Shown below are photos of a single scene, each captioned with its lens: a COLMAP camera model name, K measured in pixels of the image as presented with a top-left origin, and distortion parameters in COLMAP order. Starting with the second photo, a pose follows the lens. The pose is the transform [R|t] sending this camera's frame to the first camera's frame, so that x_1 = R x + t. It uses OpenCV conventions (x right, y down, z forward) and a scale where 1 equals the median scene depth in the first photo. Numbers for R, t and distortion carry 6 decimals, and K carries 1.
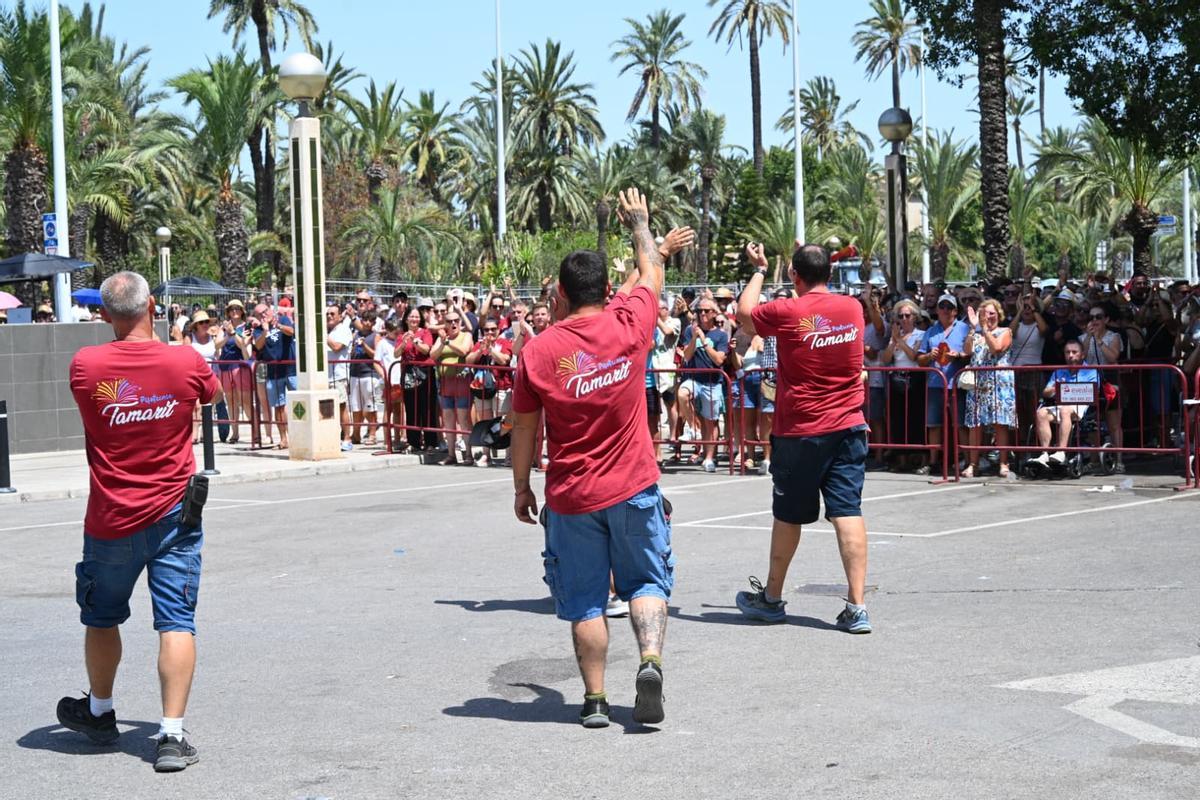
lens RADIAL K [[2540.4, 0, 600.0], [0, 2540.4, 400.0], [0, 0, 1]] dist [-0.042304, 0.089110]
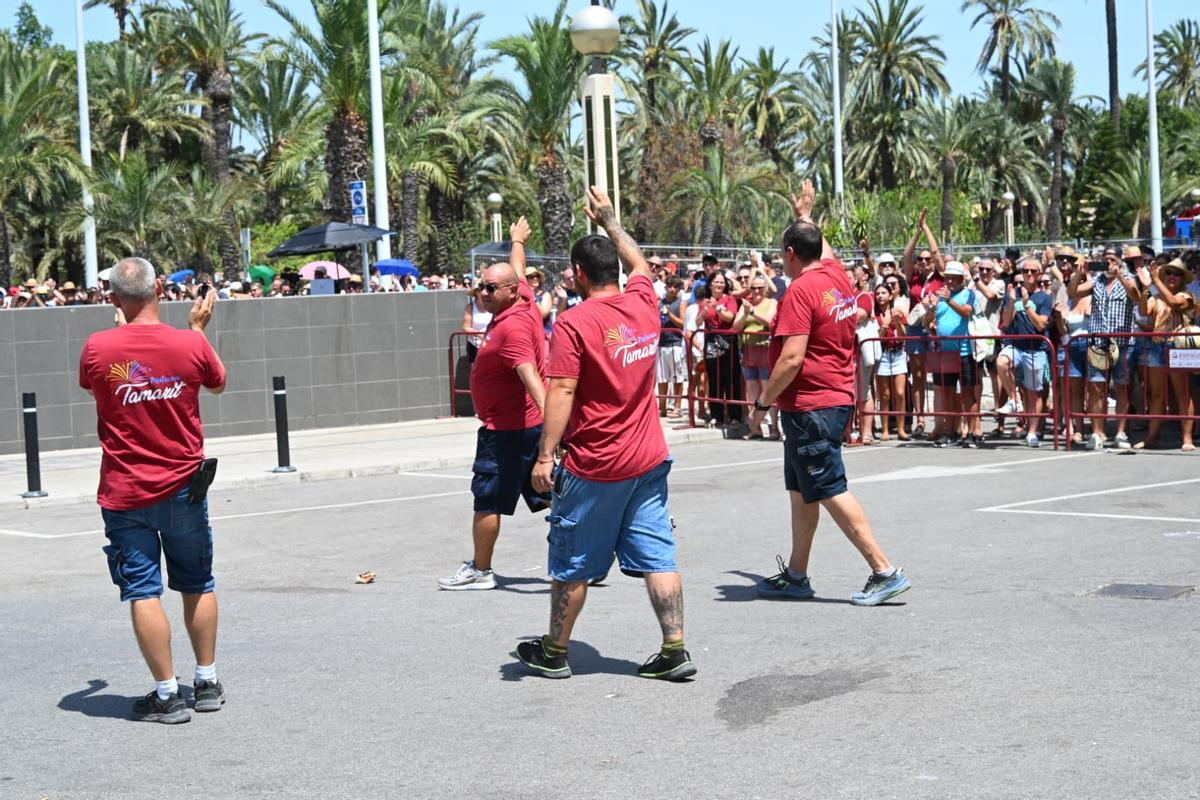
lens RADIAL K [[2382.8, 0, 600.0], [0, 2382.8, 376.8], [0, 0, 1]] dist [-0.021400, -0.063920]
pose [[0.984267, -0.007764, -0.176516, 0.031745], [0.009591, 0.999909, 0.009499, -0.005163], [0.176426, -0.011042, 0.984252, 0.095149]]
